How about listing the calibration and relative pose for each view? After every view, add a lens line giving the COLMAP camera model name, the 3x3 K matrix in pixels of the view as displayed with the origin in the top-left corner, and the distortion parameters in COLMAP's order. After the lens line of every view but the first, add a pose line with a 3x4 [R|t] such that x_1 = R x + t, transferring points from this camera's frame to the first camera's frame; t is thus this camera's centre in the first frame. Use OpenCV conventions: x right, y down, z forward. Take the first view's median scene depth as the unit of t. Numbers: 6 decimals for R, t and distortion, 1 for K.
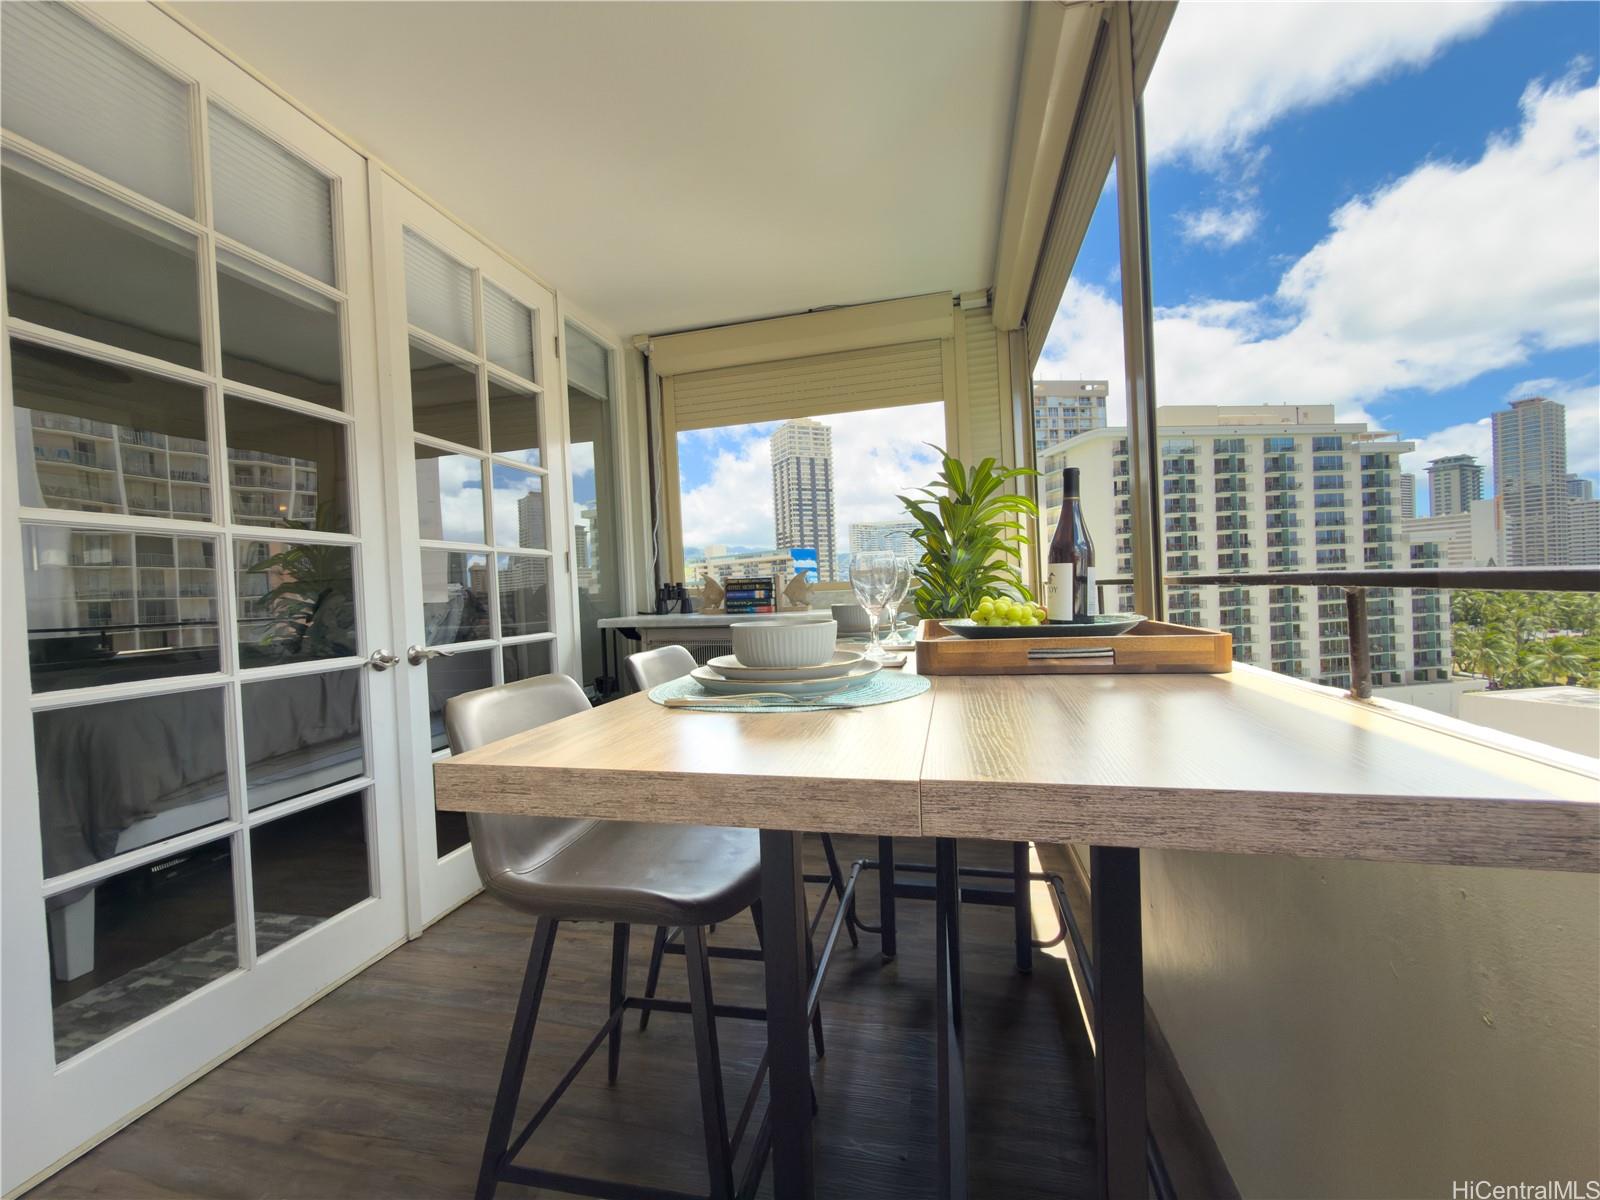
lens RADIAL K [[630.4, 0, 797.7], [0, 630.4, 603.3], [0, 0, 1]] dist [-0.000142, -0.000449]
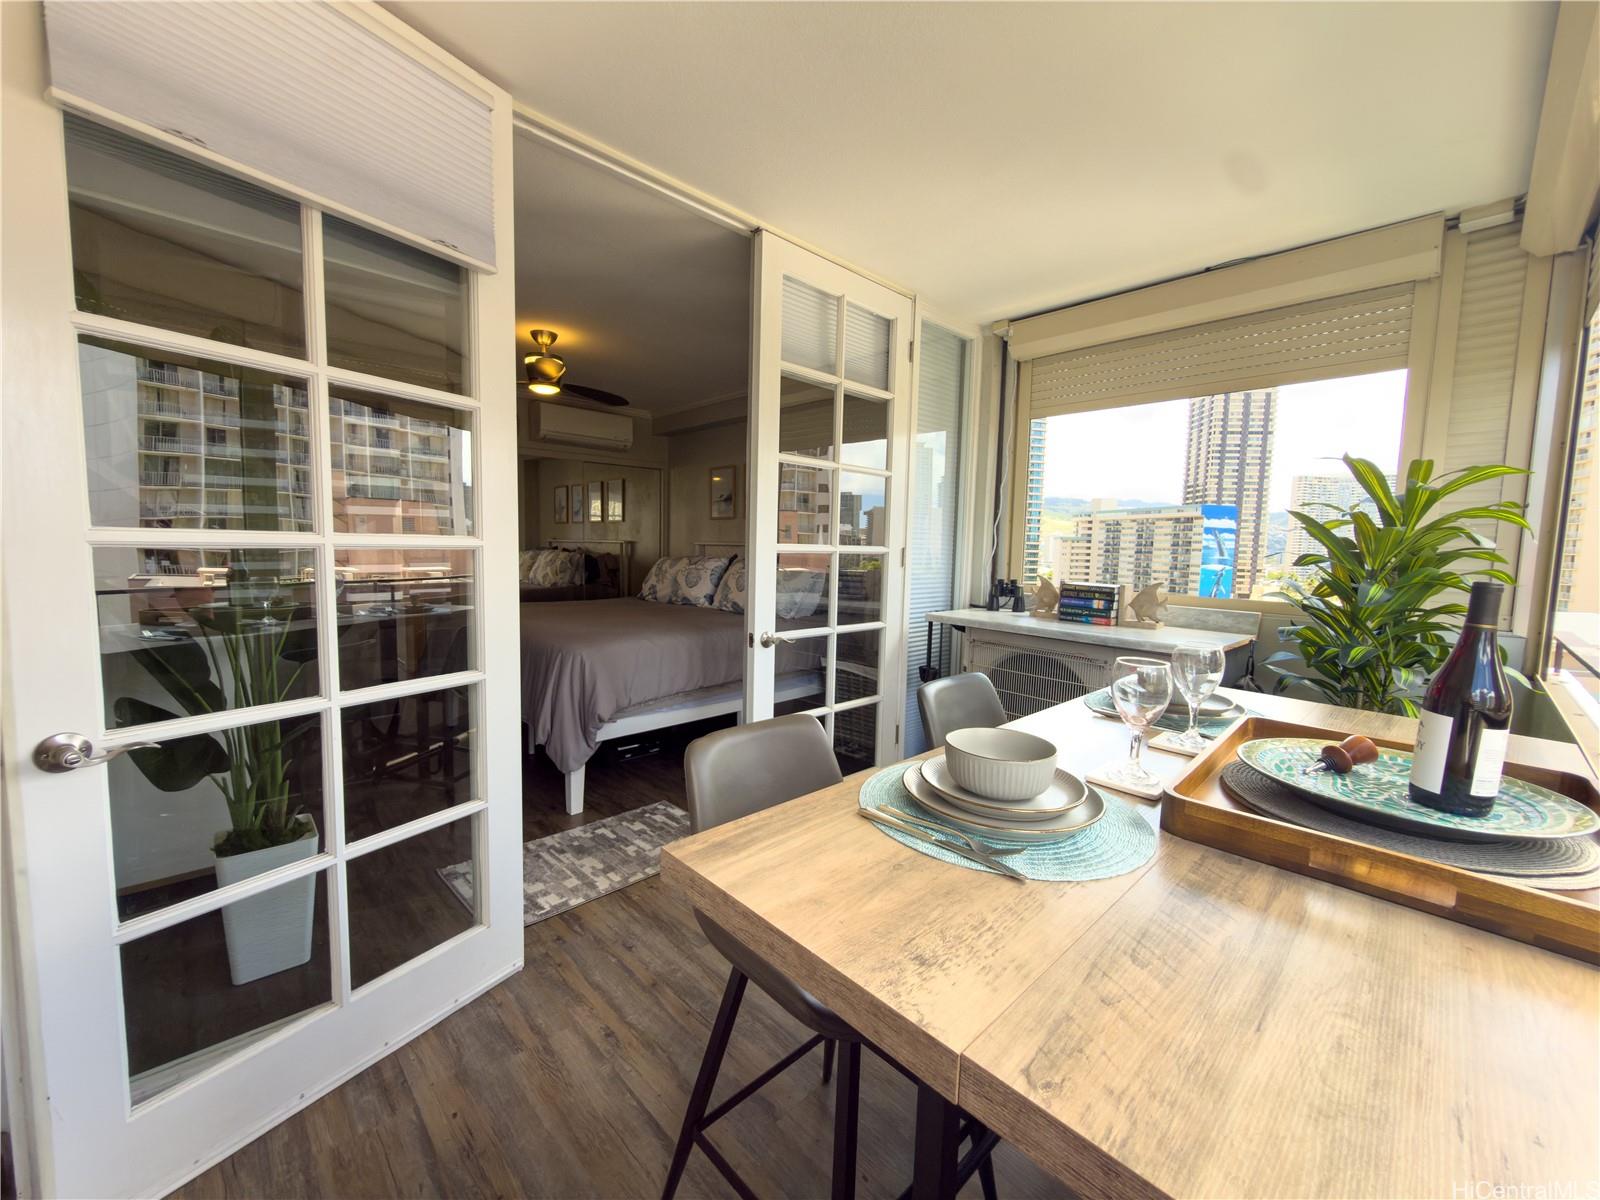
lens RADIAL K [[630.4, 0, 803.5], [0, 630.4, 603.6], [0, 0, 1]] dist [-0.000142, -0.000449]
pose [[0.841587, 0.115288, -0.527674, 0.070878], [-0.073118, 0.992279, 0.100182, -0.087152], [0.535150, -0.045729, 0.843519, 0.003502]]
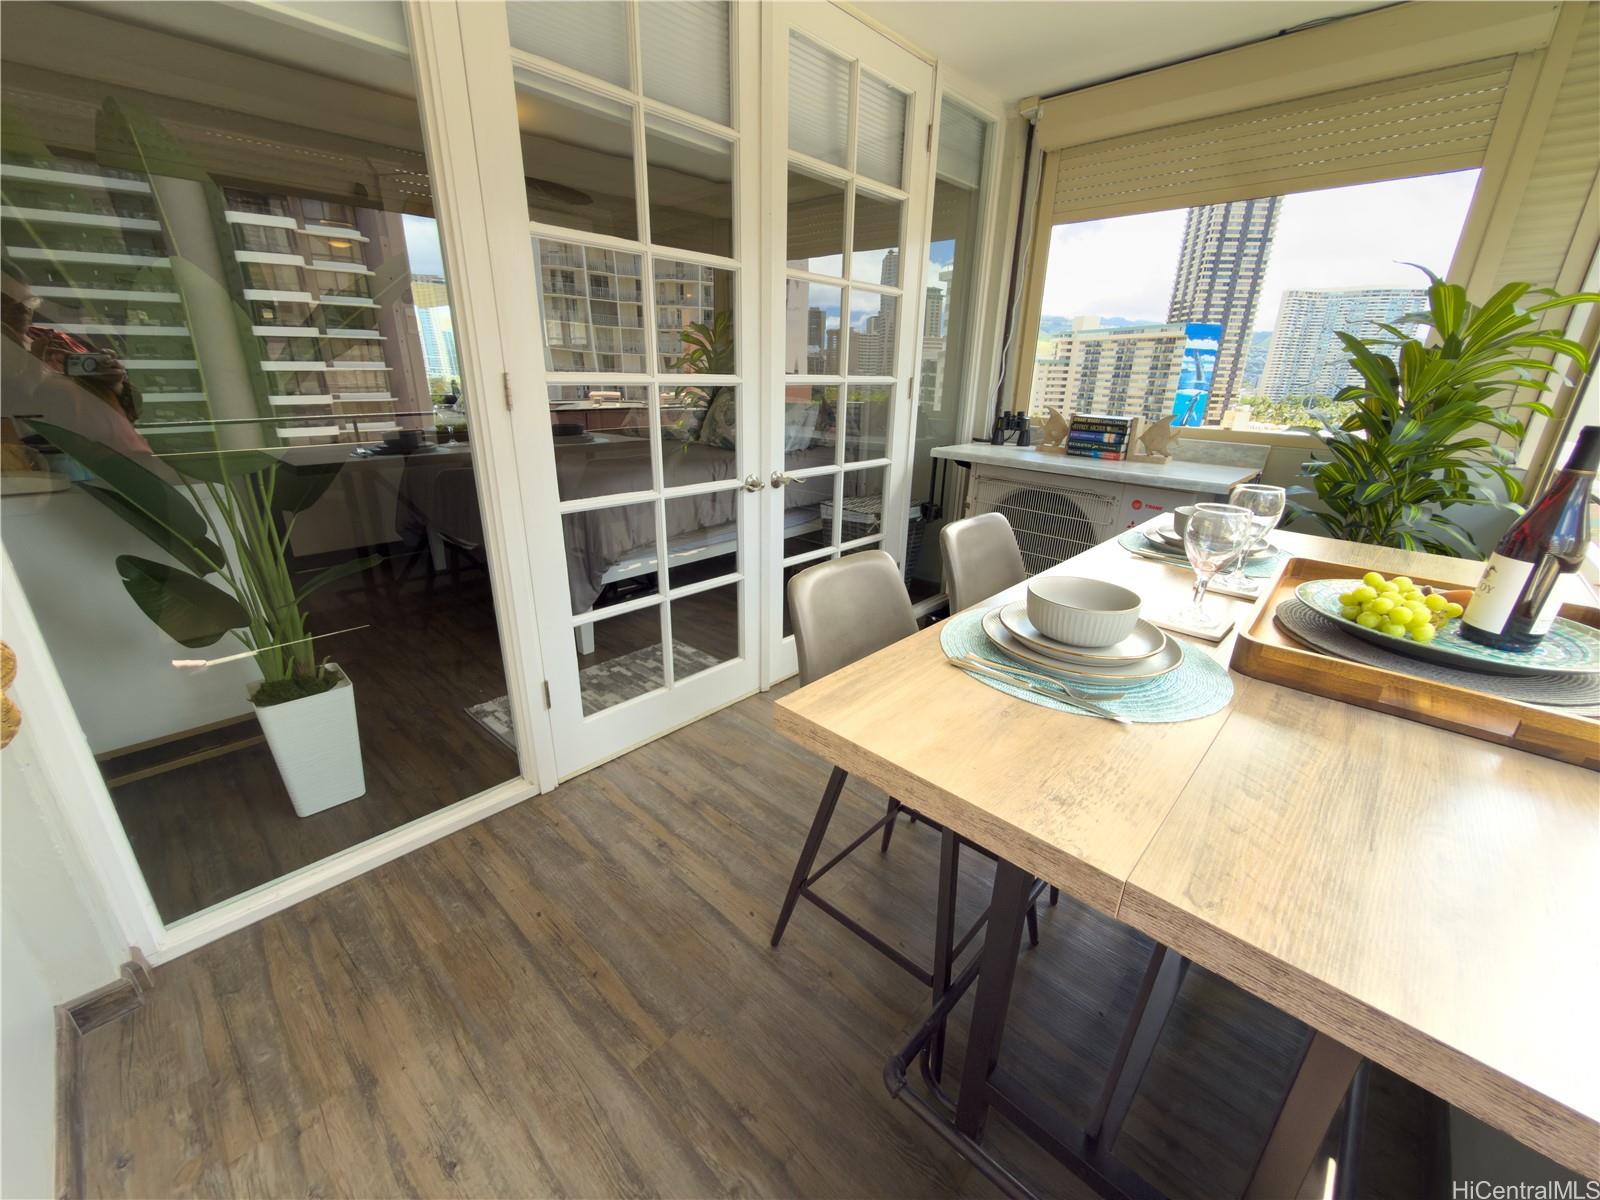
lens RADIAL K [[630.4, 0, 803.4], [0, 630.4, 601.2], [0, 0, 1]] dist [-0.000142, -0.000449]
pose [[0.868092, 0.228189, -0.440847, 0.011670], [-0.069090, 0.934978, 0.347911, -0.091234], [0.491572, -0.271561, 0.827412, -0.018015]]
